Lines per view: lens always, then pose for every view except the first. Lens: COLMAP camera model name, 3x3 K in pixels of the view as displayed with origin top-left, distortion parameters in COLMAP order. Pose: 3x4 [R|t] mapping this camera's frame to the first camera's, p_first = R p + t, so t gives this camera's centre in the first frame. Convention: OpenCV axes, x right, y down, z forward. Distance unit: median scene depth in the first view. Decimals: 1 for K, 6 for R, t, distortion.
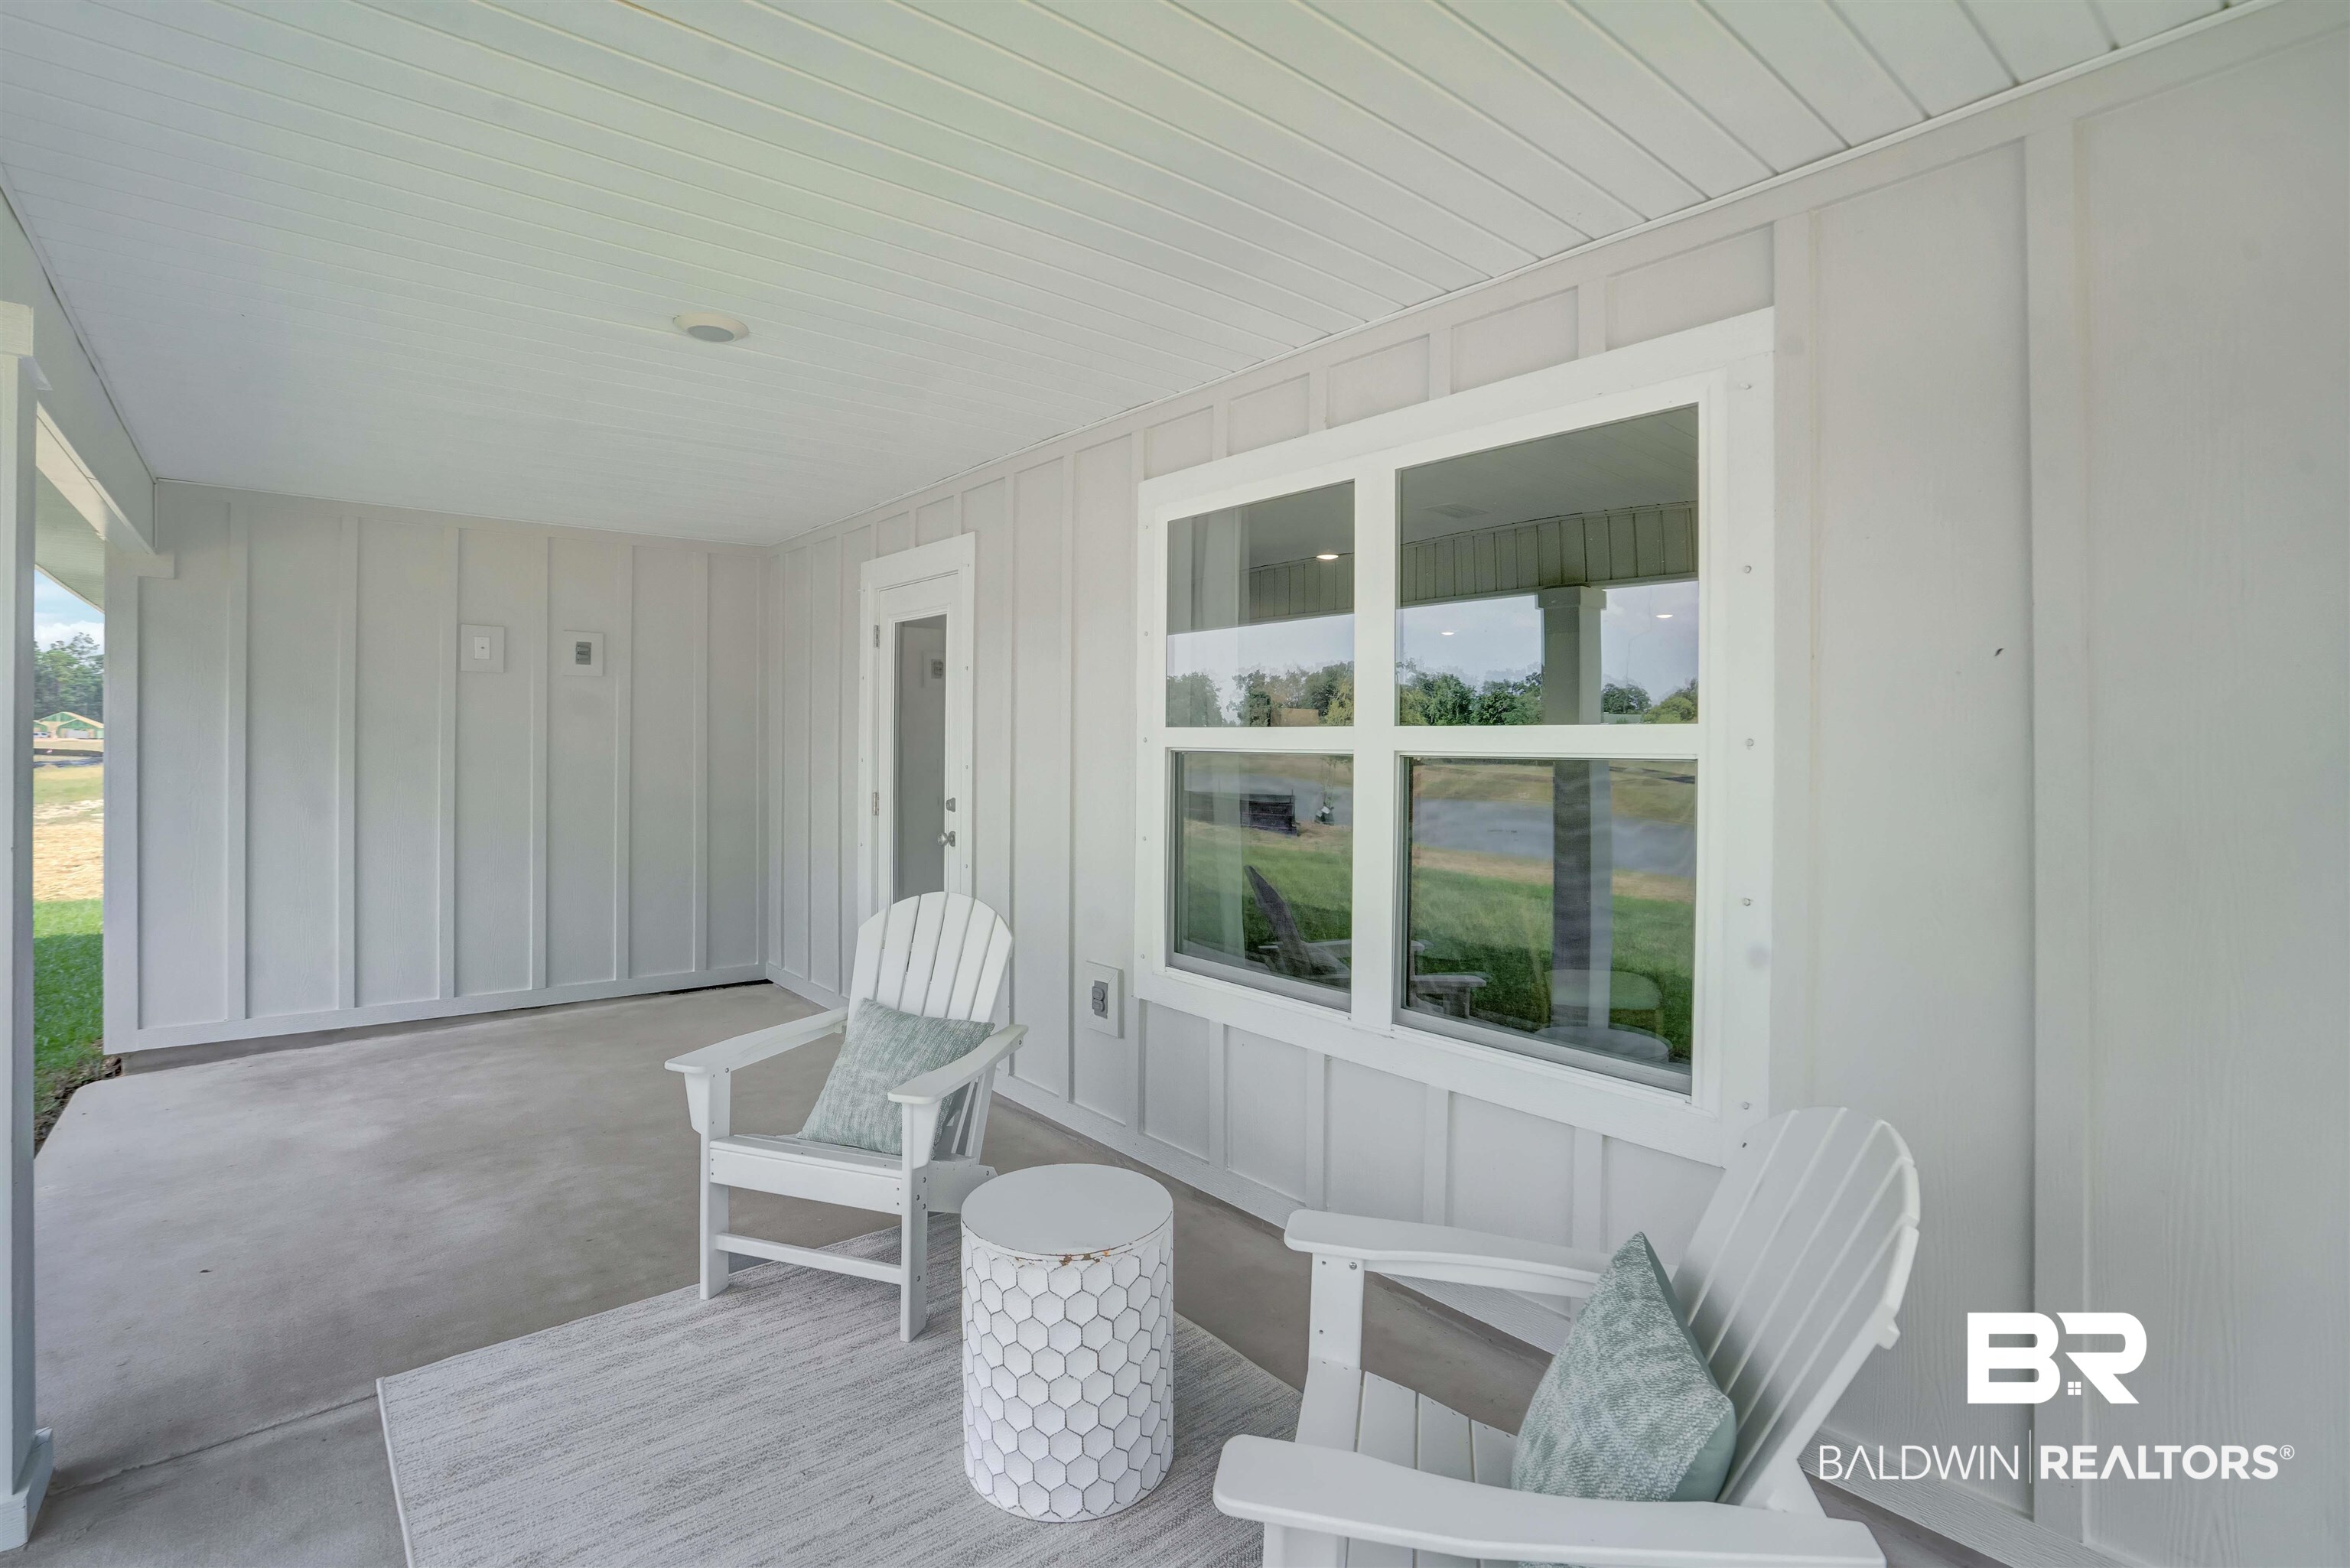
lens RADIAL K [[1107.5, 0, 1172.7], [0, 1107.5, 744.5], [0, 0, 1]] dist [-0.044658, 0.000557]
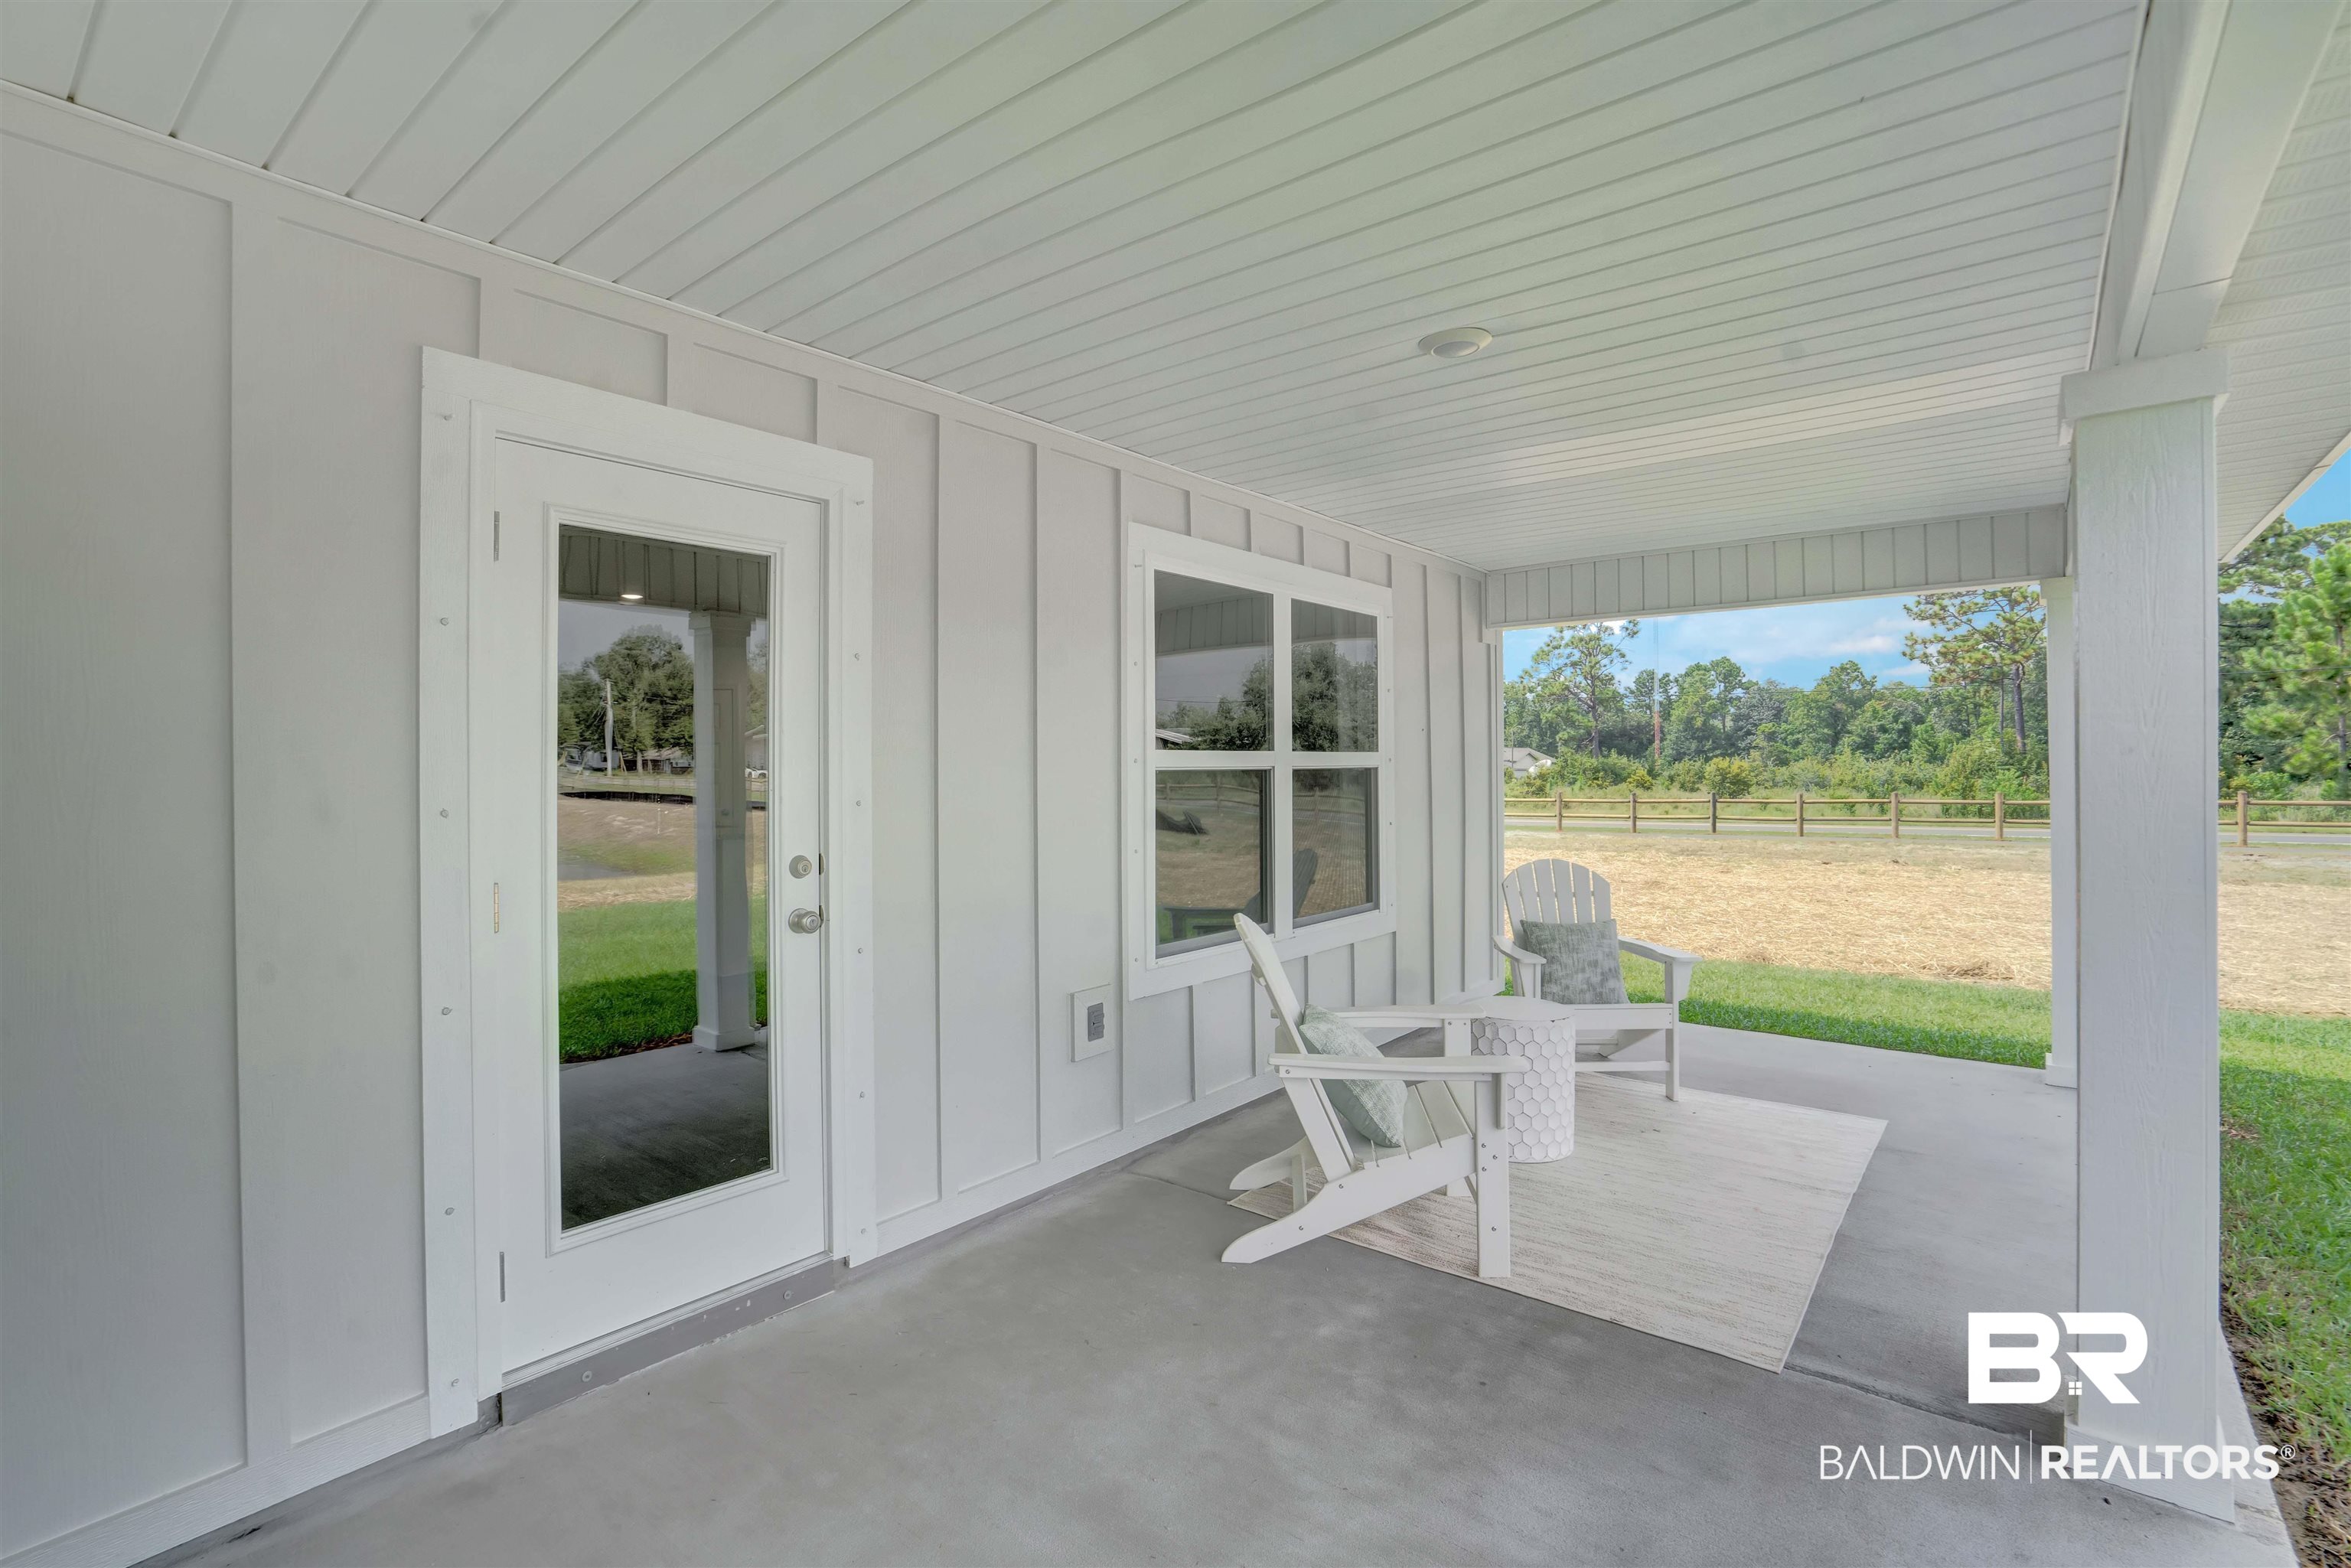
lens RADIAL K [[1074.1, 0, 1179.6], [0, 1074.1, 759.6], [0, 0, 1]] dist [-0.053880, -0.000042]
pose [[-0.199830, -0.003752, 0.979823, -1.302504], [0.008430, 0.999949, 0.005549, -0.013528], [-0.979794, 0.009369, -0.199788, 1.423070]]
